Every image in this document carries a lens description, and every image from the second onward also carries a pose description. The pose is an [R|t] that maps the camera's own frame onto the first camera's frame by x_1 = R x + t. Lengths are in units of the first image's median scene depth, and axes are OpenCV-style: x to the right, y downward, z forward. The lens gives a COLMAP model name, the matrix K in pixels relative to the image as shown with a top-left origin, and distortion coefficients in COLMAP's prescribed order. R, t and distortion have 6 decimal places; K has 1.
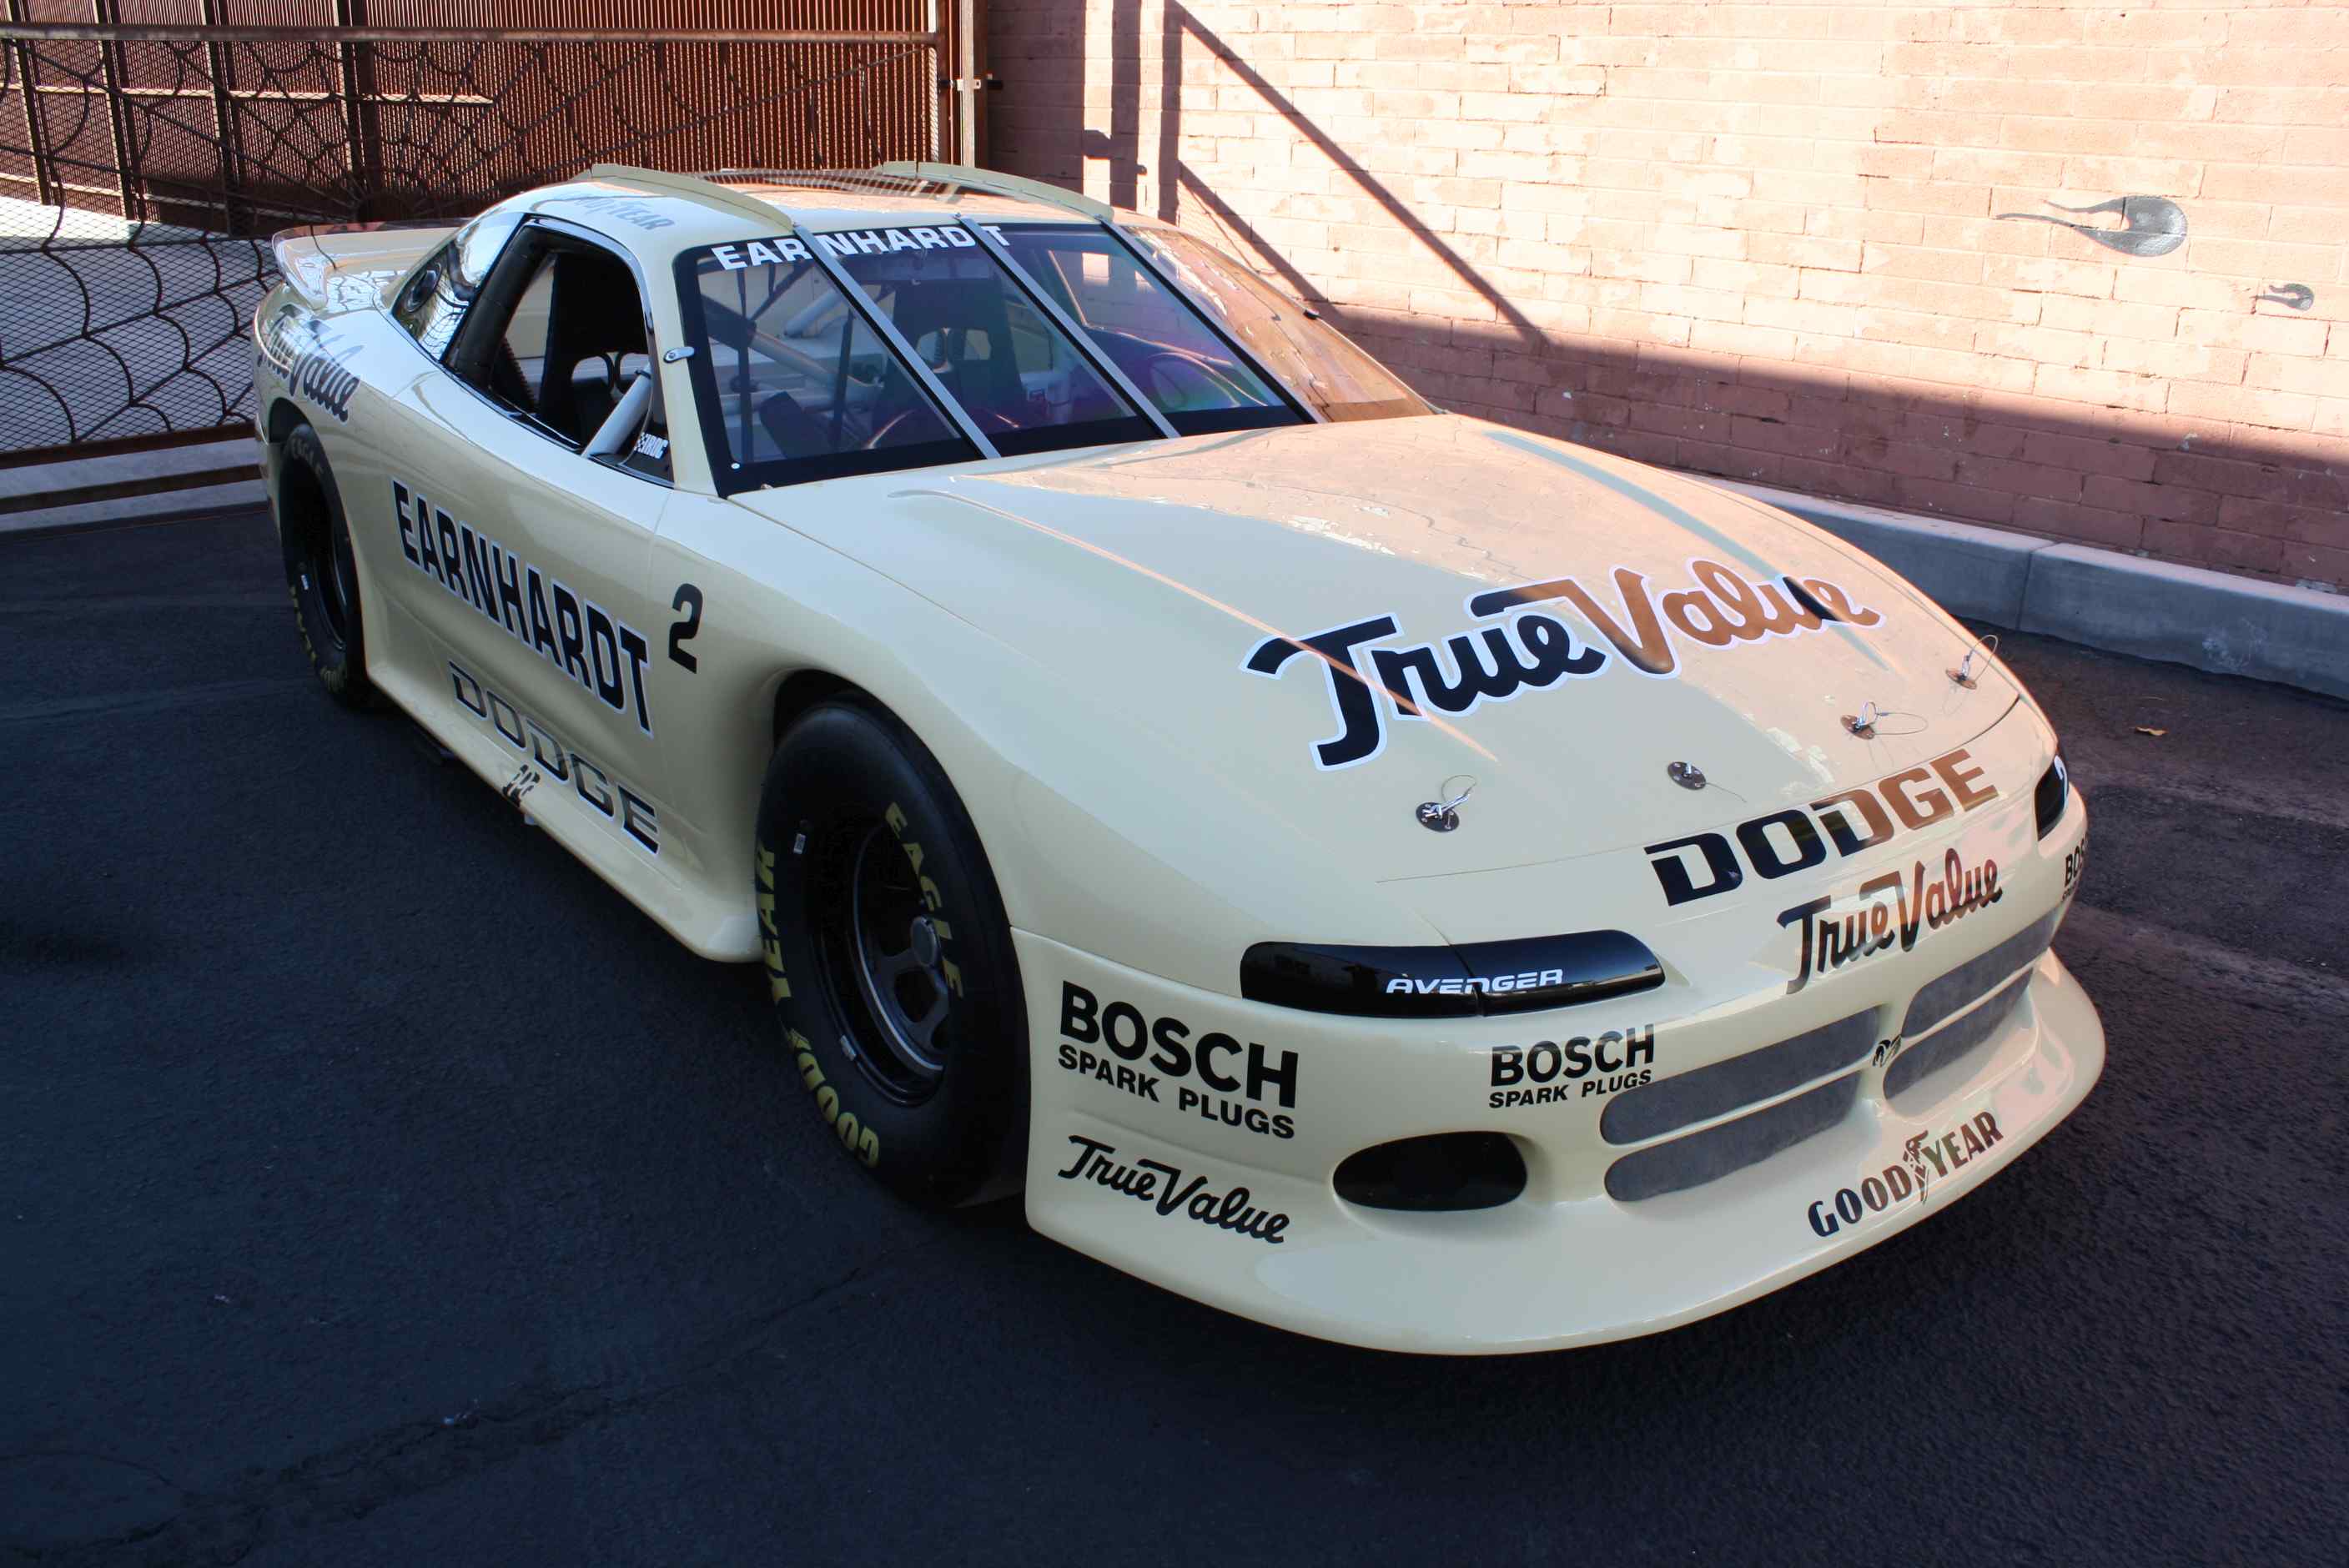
lens RADIAL K [[1984.7, 0, 1188.3], [0, 1984.7, 779.1], [0, 0, 1]] dist [-0.160651, 0.133519]
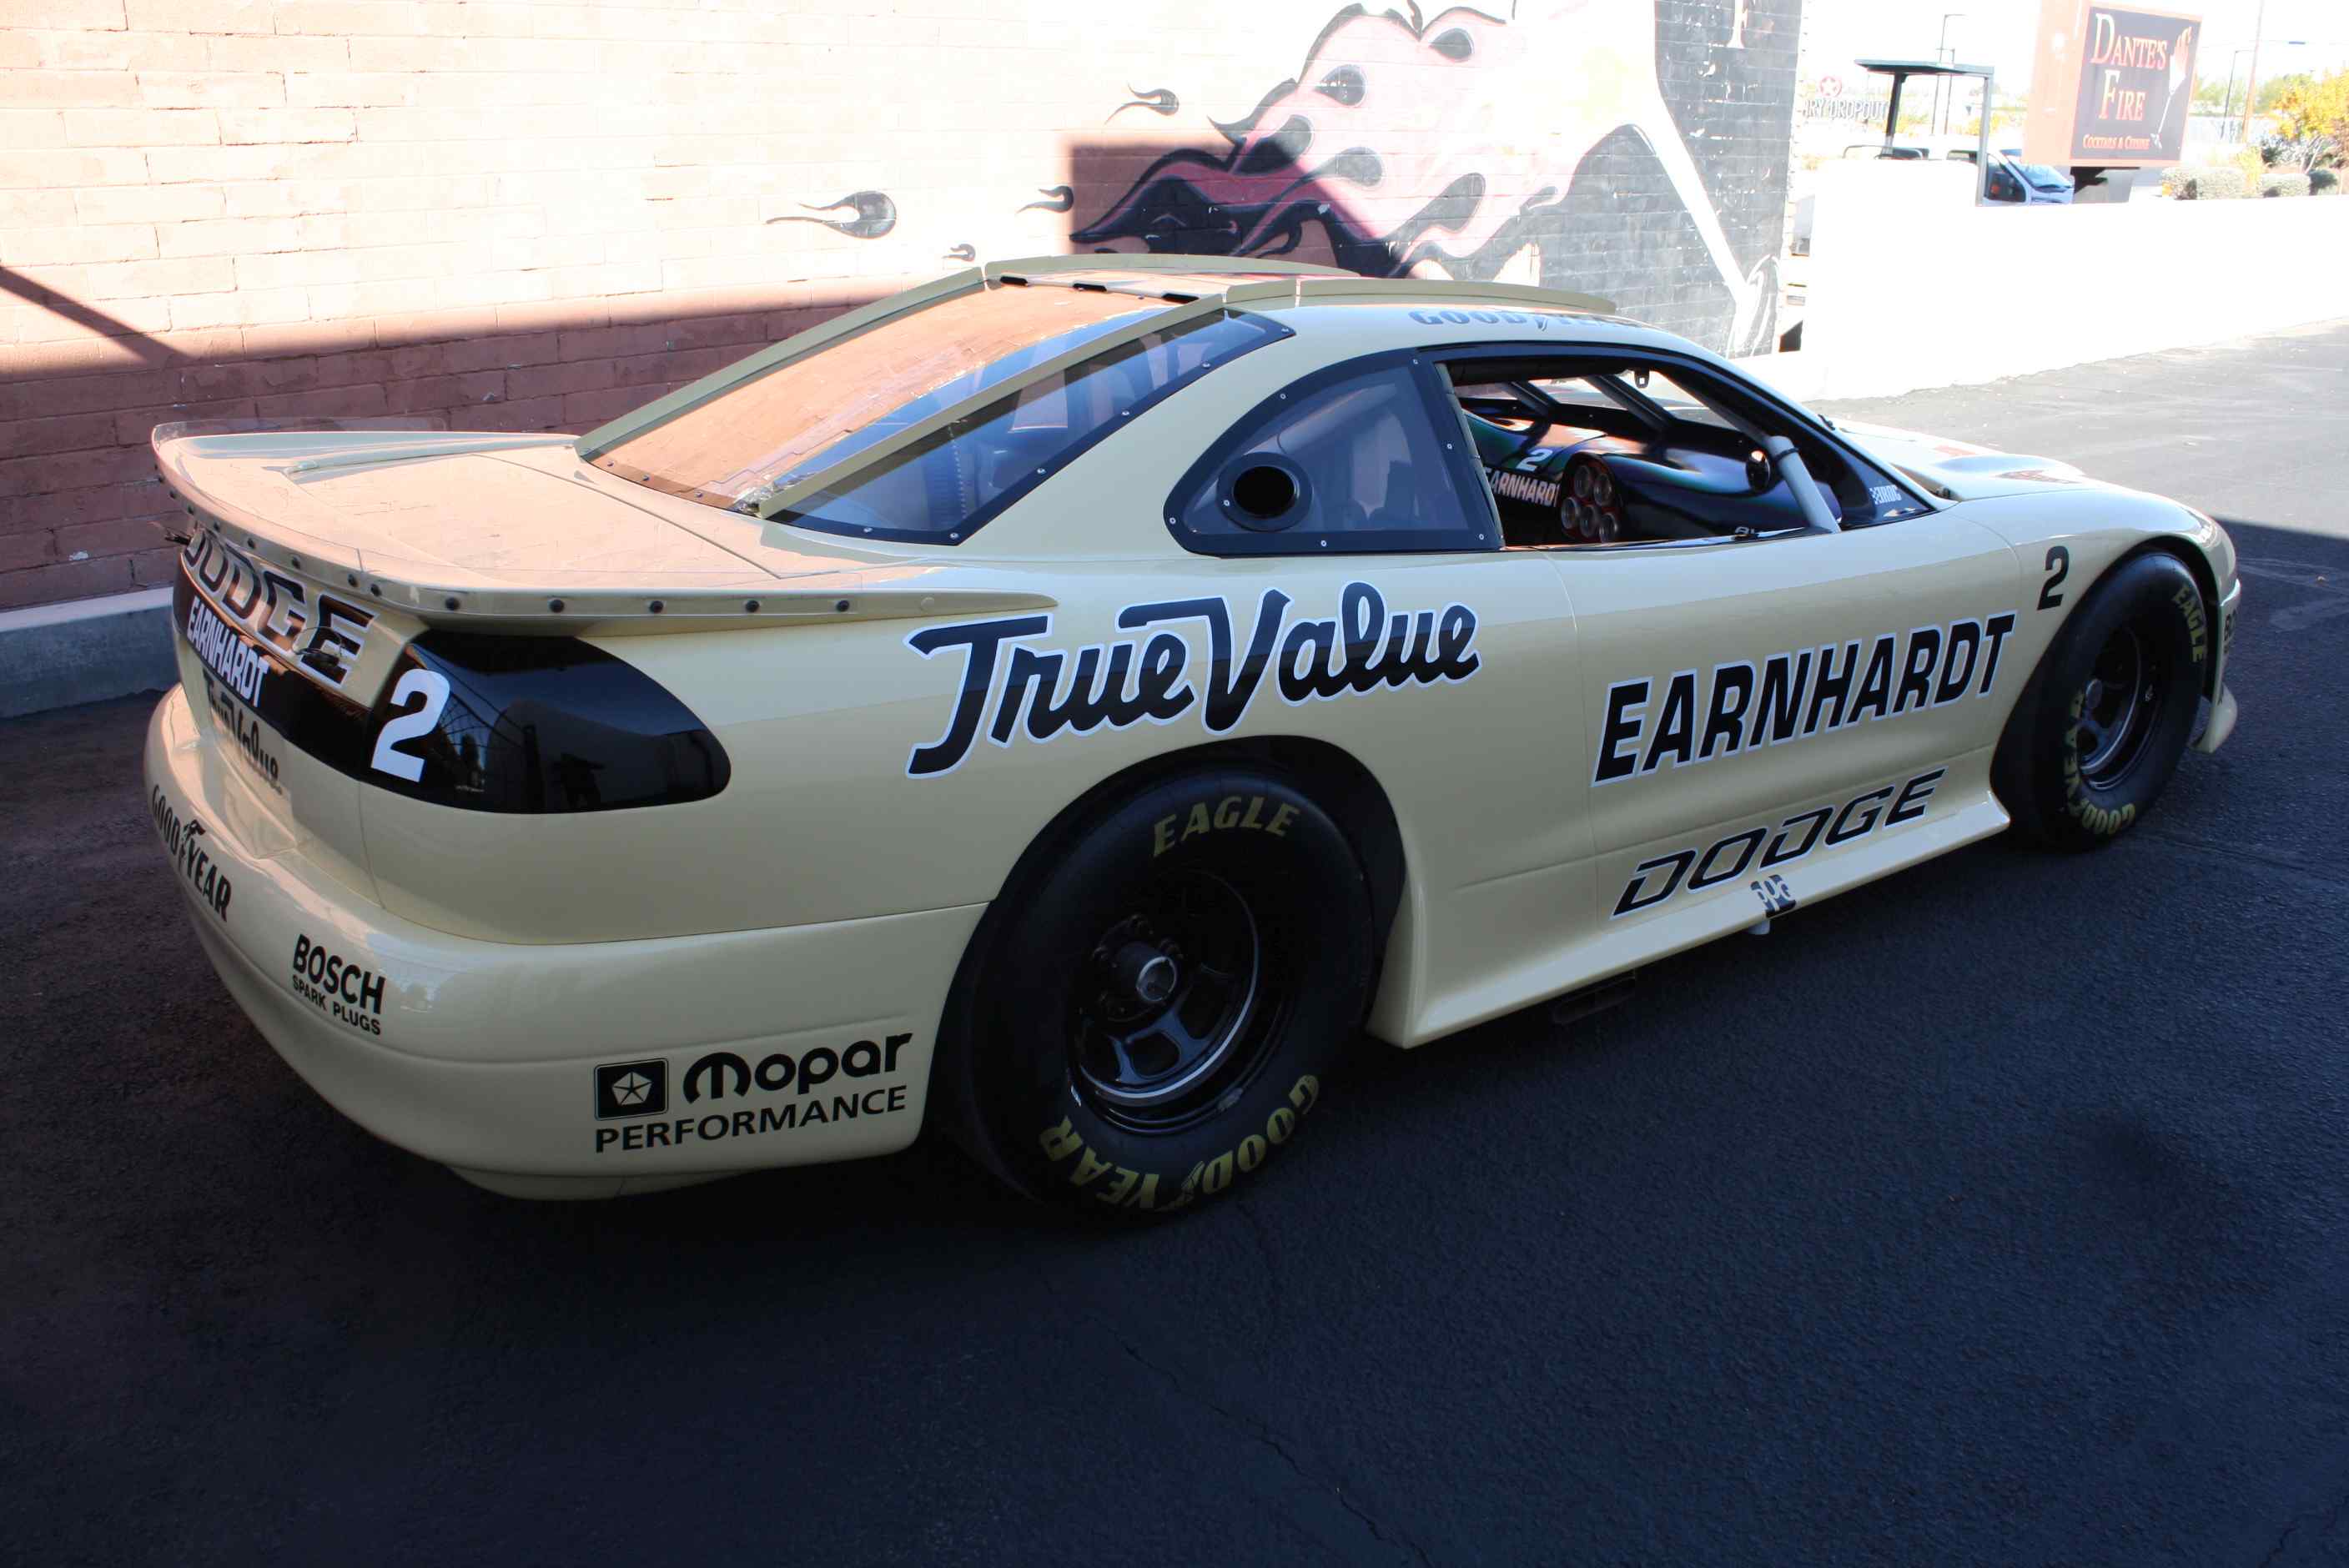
lens RADIAL K [[1984.7, 0, 1198.0], [0, 1984.7, 789.0], [0, 0, 1]] dist [-0.160651, 0.133519]
pose [[0.004261, -0.349227, 0.937028, -0.889414], [0.322097, 0.887577, 0.329332, -0.329615], [-0.946697, 0.300411, 0.116267, 0.813089]]
